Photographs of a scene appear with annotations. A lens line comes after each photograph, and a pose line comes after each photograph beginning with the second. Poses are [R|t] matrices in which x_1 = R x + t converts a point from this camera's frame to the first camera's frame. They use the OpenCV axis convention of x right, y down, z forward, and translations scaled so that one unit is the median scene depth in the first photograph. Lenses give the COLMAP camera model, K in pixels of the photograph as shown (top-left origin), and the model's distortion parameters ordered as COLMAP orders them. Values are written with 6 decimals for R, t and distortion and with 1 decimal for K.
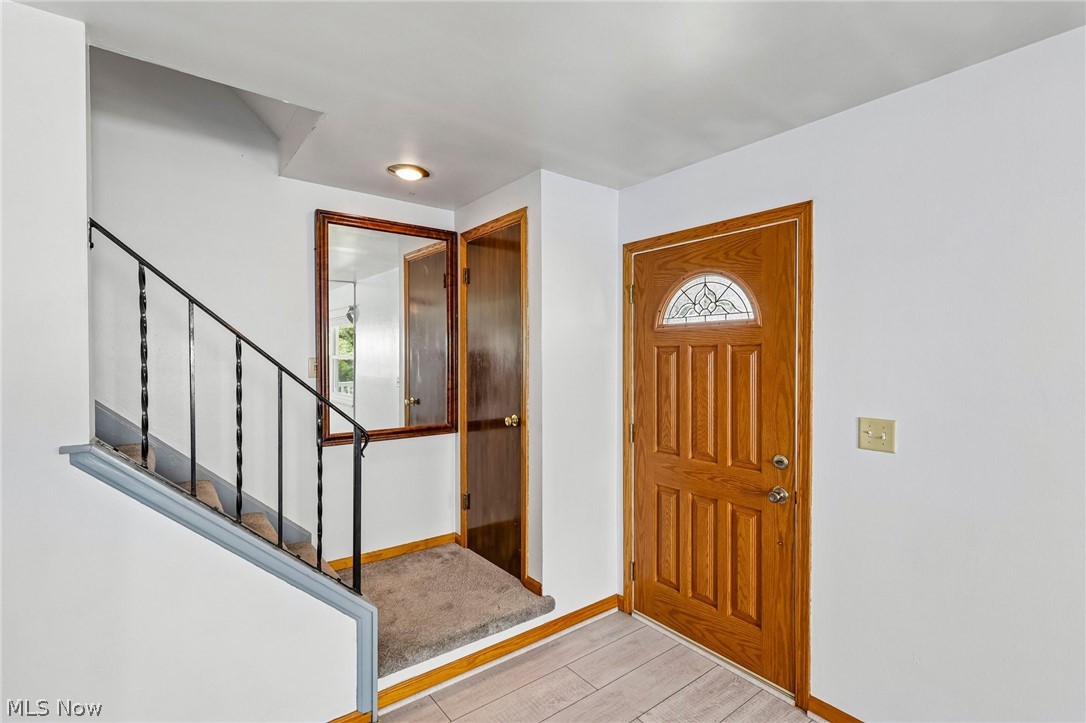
lens RADIAL K [[502.5, 0, 541.8], [0, 502.5, 364.0], [0, 0, 1]] dist [-0.001790, 0.001010]
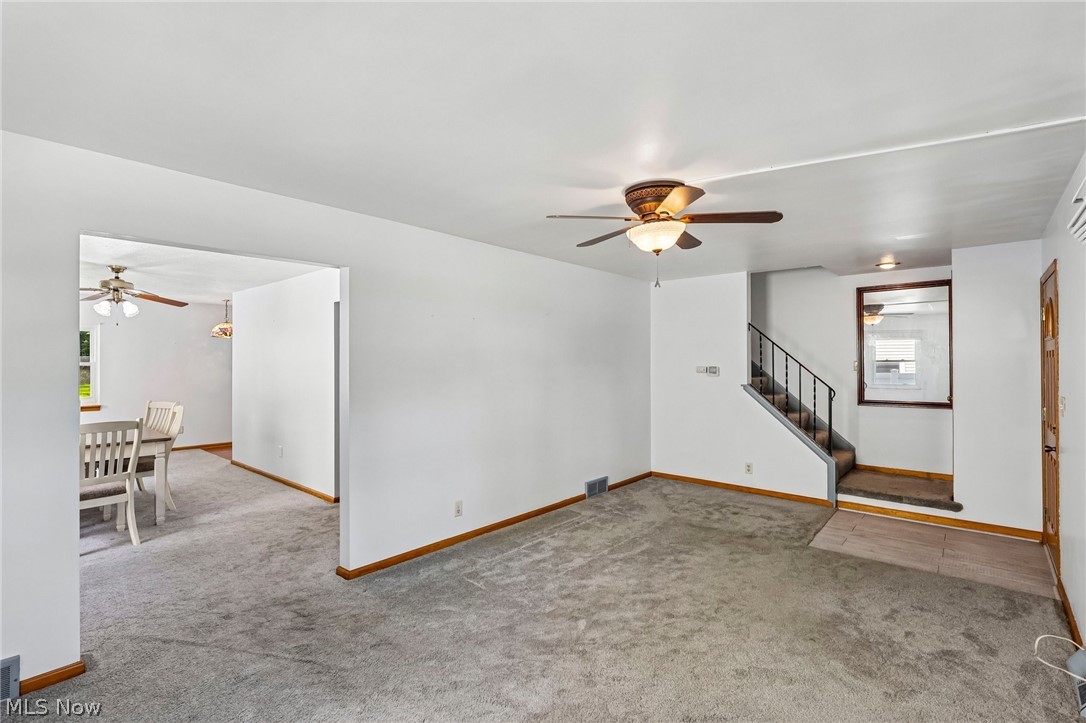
lens RADIAL K [[502.5, 0, 538.7], [0, 502.5, 364.1], [0, 0, 1]] dist [-0.001790, 0.001010]
pose [[0.193222, -0.000892, -0.981155, 1.346632], [-0.011748, 0.999926, -0.003223, 0.022470], [0.981085, 0.012150, 0.193198, -0.672977]]
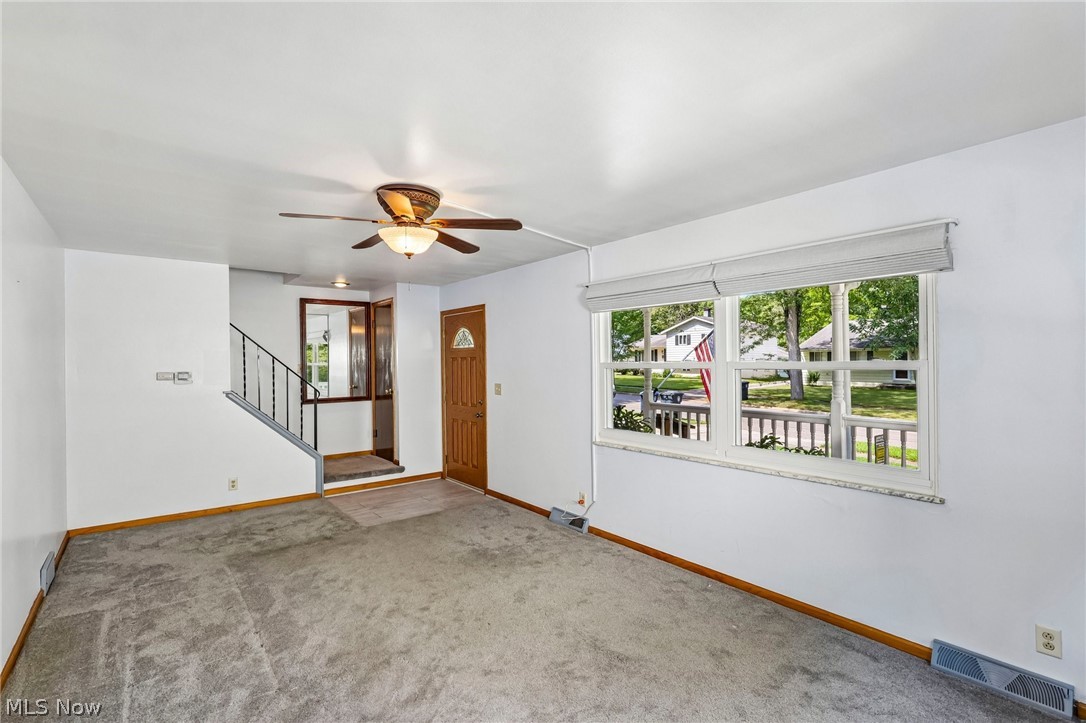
lens RADIAL K [[502.5, 0, 542.0], [0, 502.5, 363.0], [0, 0, 1]] dist [-0.001790, 0.001010]
pose [[0.999736, -0.011922, 0.019618, 0.602895], [0.012200, 0.999826, -0.014105, 0.026172], [-0.019446, 0.014340, 0.999708, -1.302542]]
